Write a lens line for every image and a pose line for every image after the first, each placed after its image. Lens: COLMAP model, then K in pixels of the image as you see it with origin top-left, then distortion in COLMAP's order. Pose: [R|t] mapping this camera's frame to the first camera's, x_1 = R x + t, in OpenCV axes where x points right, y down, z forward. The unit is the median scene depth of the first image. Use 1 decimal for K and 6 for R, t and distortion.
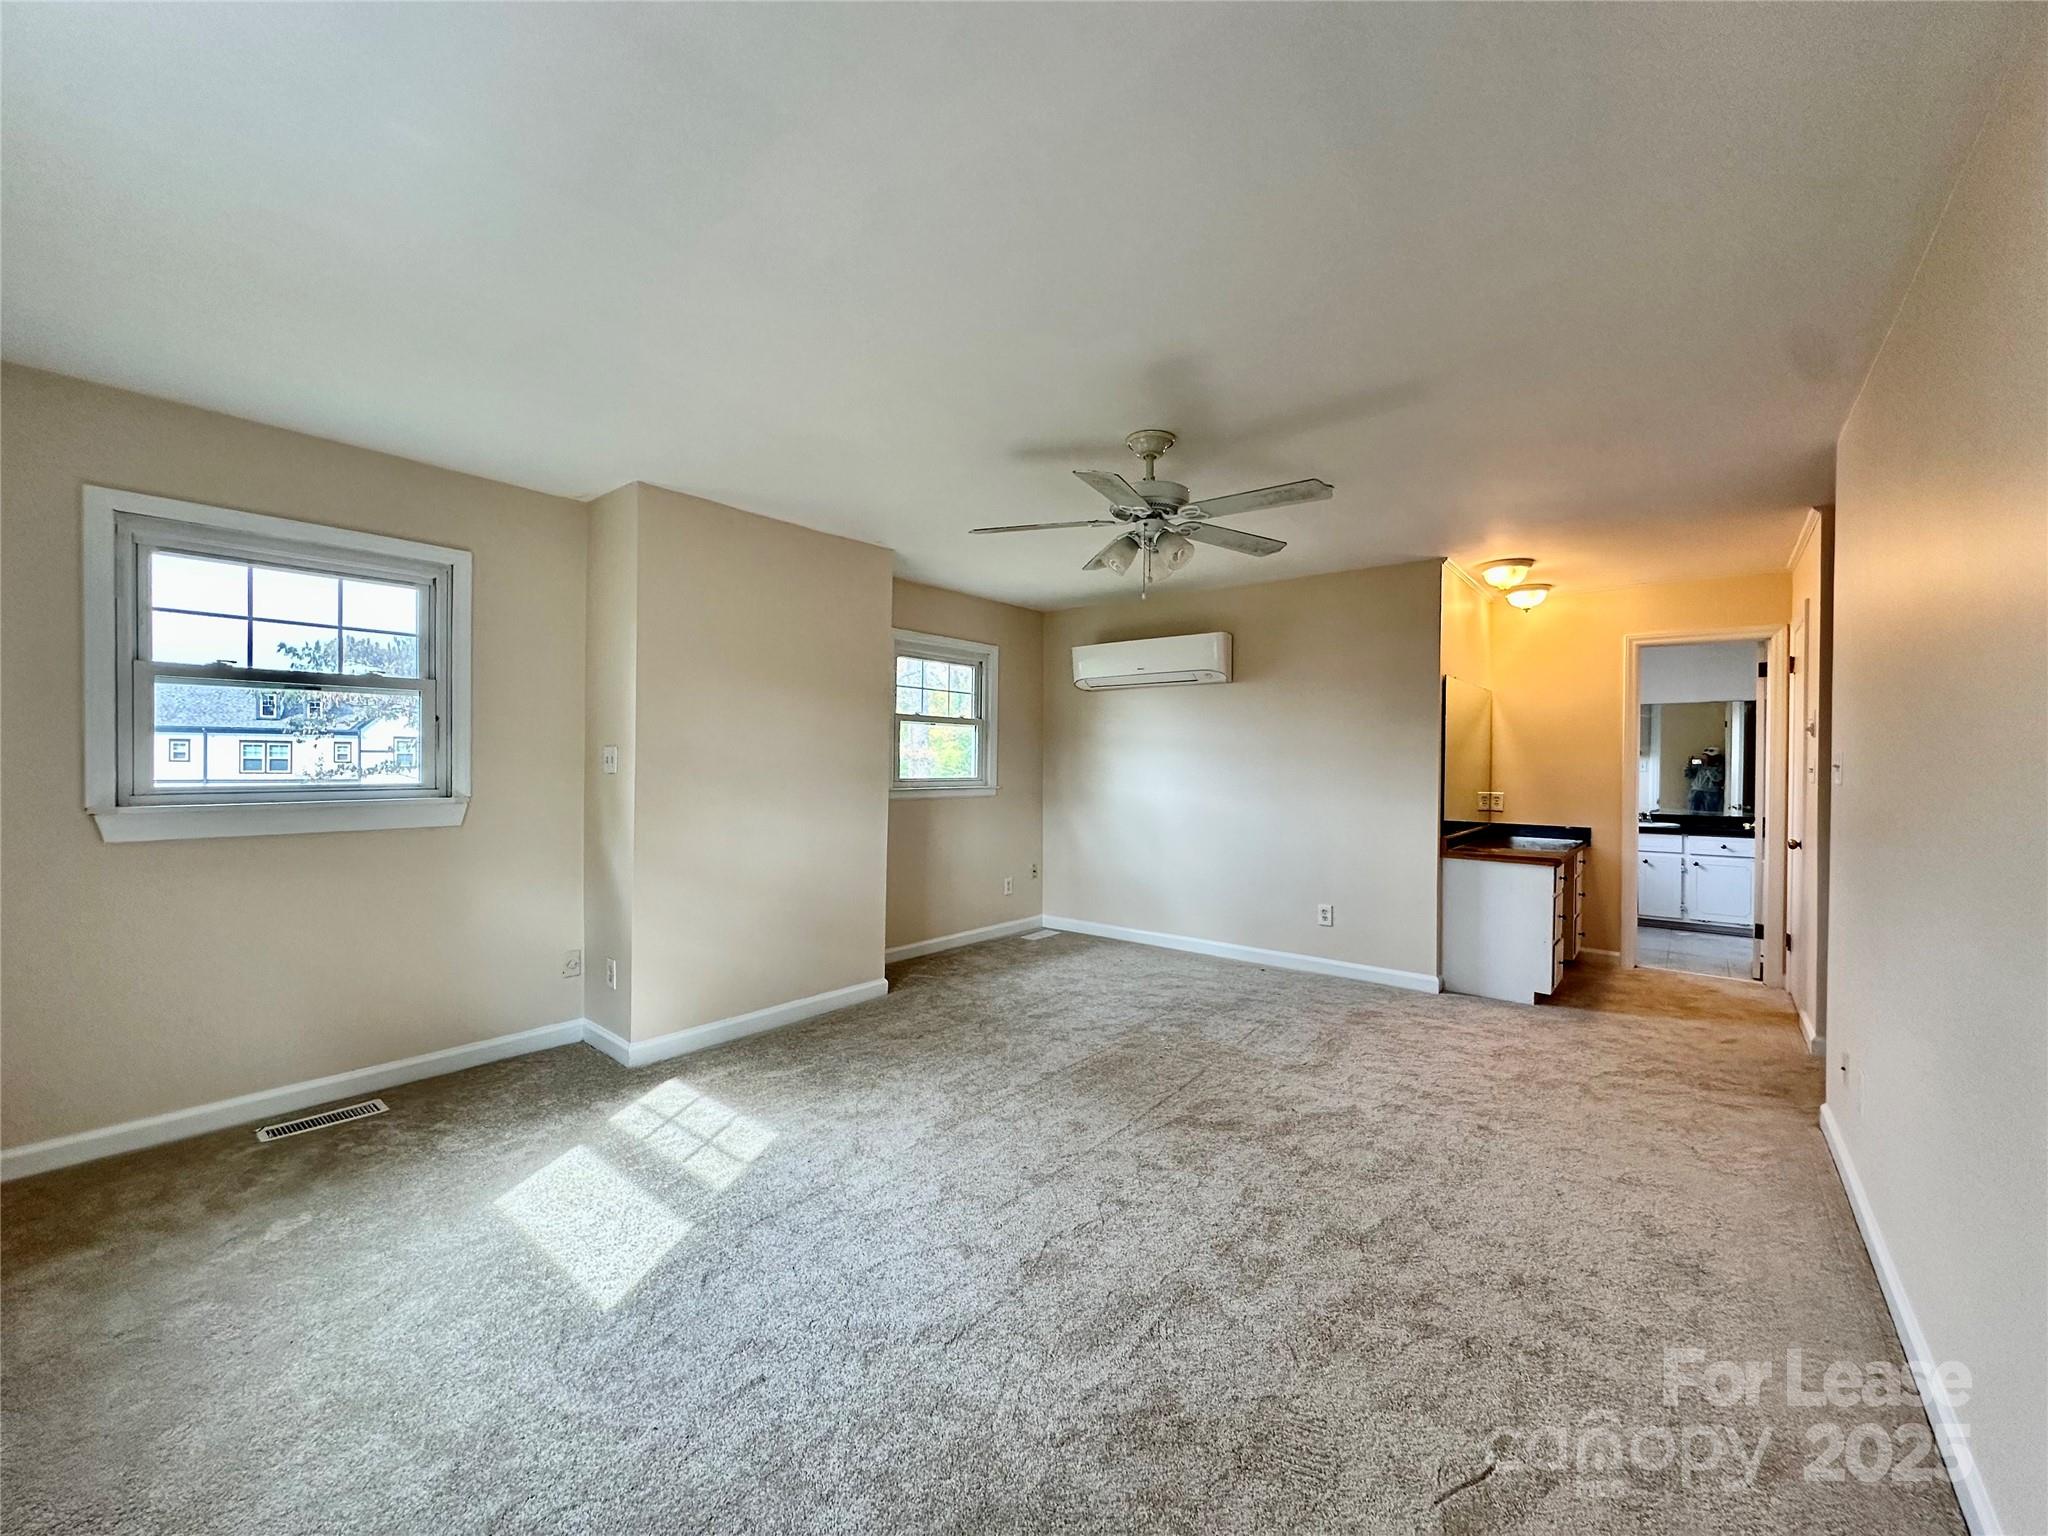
lens RADIAL K [[816.6, 0, 1019.4], [0, 816.6, 763.0], [0, 0, 1]] dist [-0.004067, 0.000214]
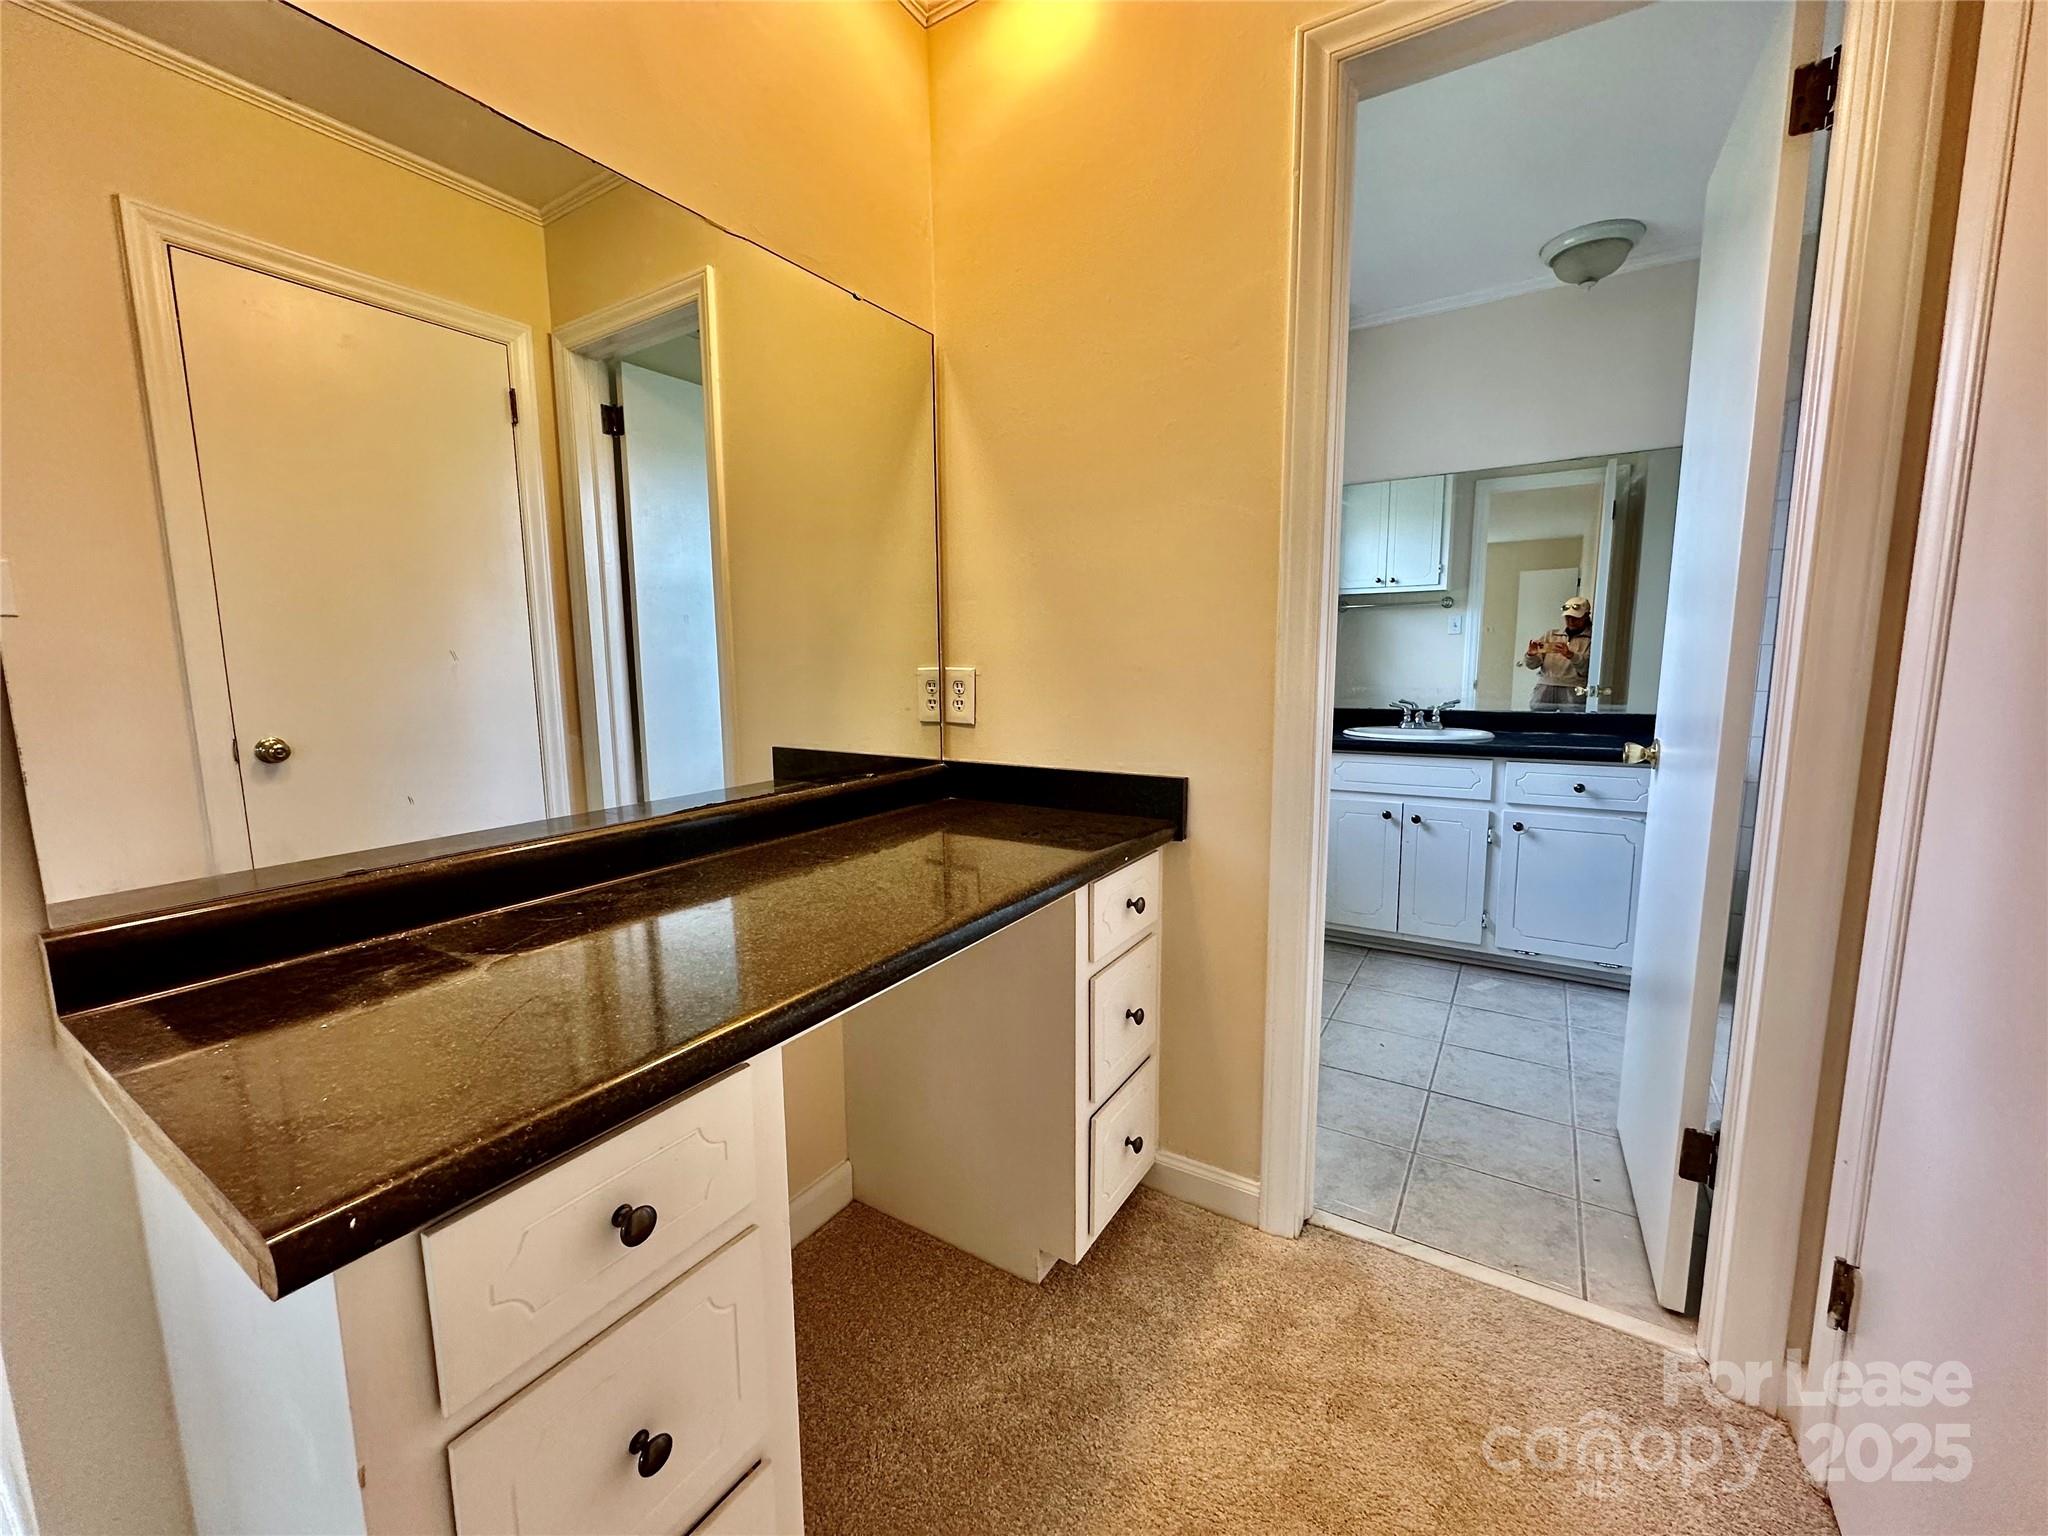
lens RADIAL K [[816.6, 0, 1022.2], [0, 816.6, 771.4], [0, 0, 1]] dist [-0.004067, 0.000214]
pose [[0.991457, -0.037403, 0.124952, 0.514241], [0.020497, 0.990777, 0.133941, 0.031207], [-0.128810, -0.130235, 0.983080, 0.609207]]
